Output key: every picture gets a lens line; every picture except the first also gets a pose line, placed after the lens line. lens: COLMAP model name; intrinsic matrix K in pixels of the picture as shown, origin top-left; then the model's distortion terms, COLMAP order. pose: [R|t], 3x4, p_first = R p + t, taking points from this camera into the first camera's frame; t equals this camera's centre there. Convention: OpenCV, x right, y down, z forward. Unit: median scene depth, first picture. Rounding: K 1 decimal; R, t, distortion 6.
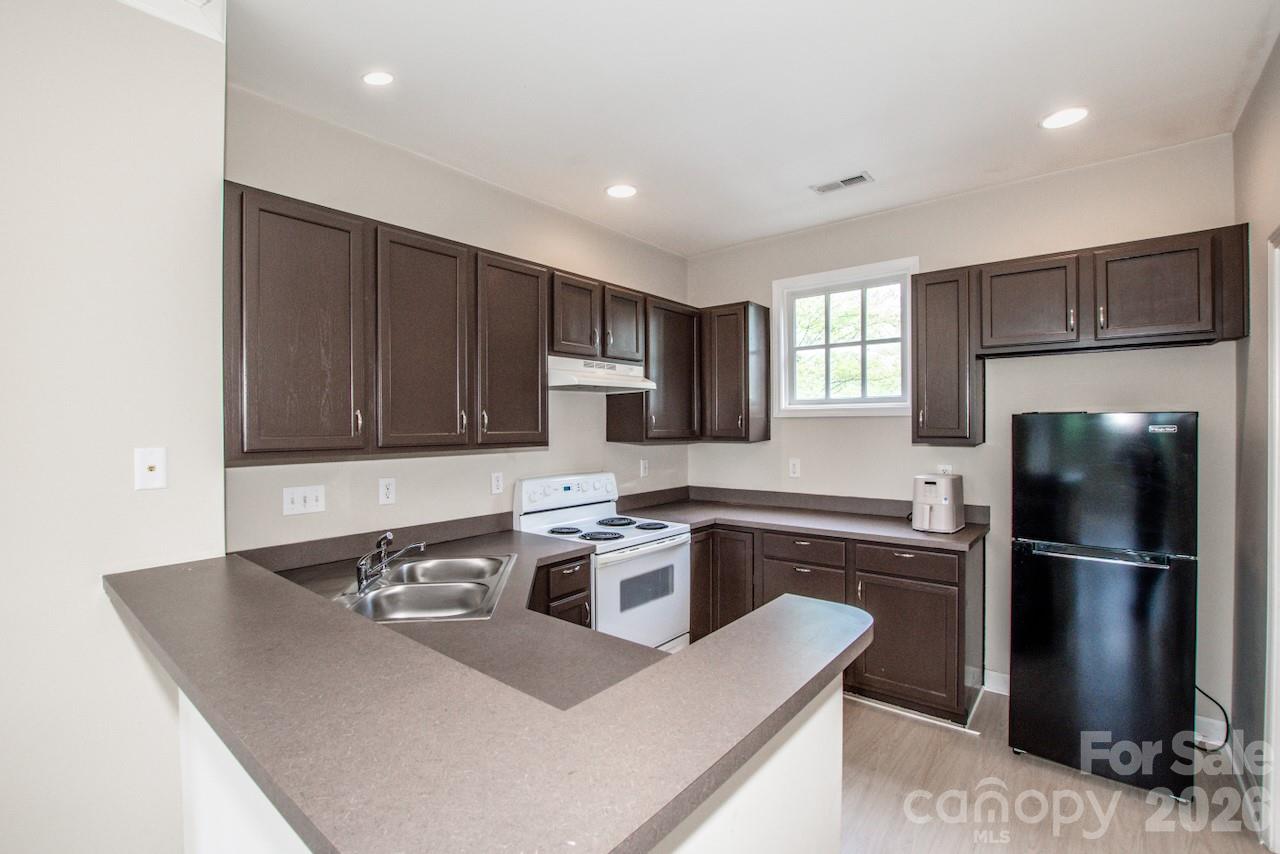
lens RADIAL K [[563.1, 0, 655.7], [0, 563.1, 439.3], [0, 0, 1]] dist [-0.018600, 0.000218]
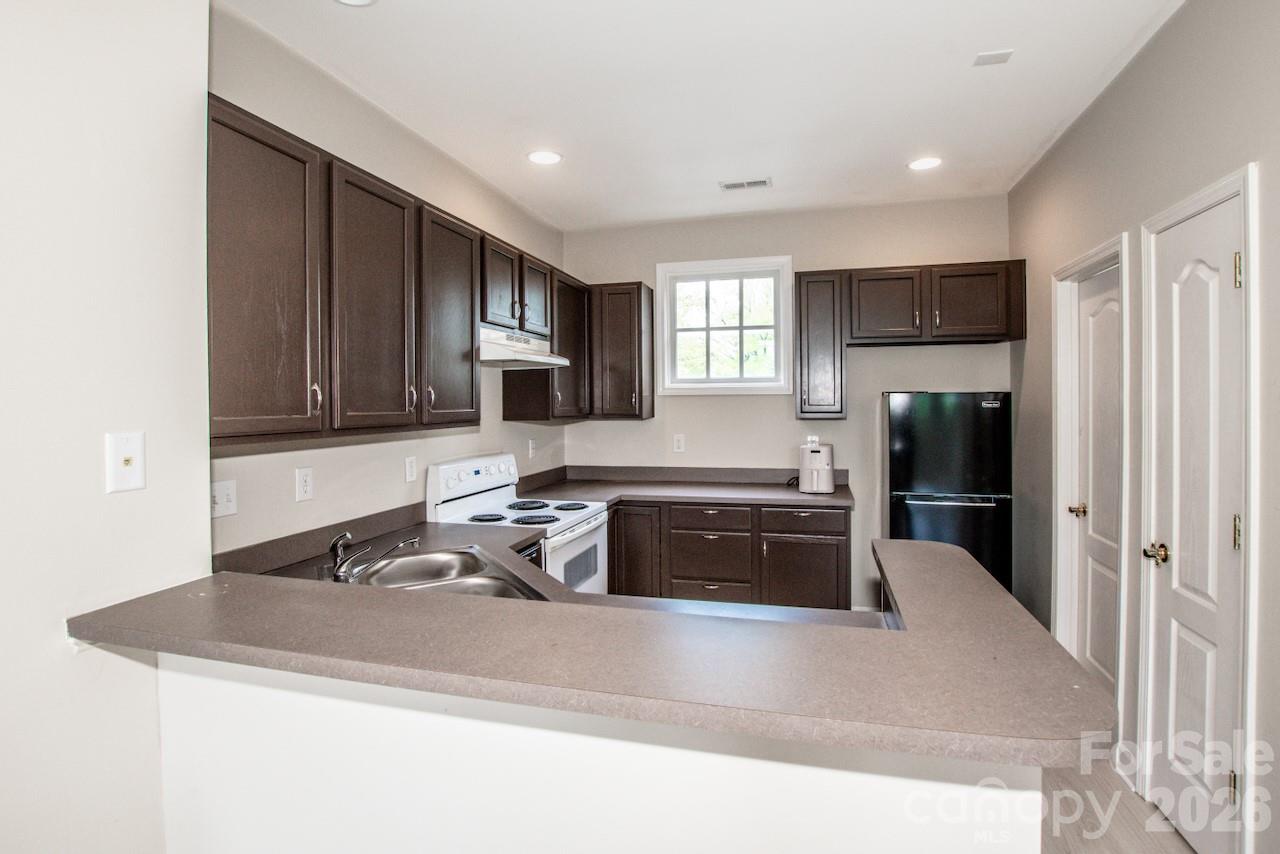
lens RADIAL K [[594.8, 0, 628.5], [0, 594.8, 423.5], [0, 0, 1]] dist [-0.033500, 0.000870]
pose [[0.914300, -0.015511, 0.404741, -0.328120], [0.012904, 0.999875, 0.009169, 0.002522], [-0.404832, -0.003160, 0.914386, 0.022308]]
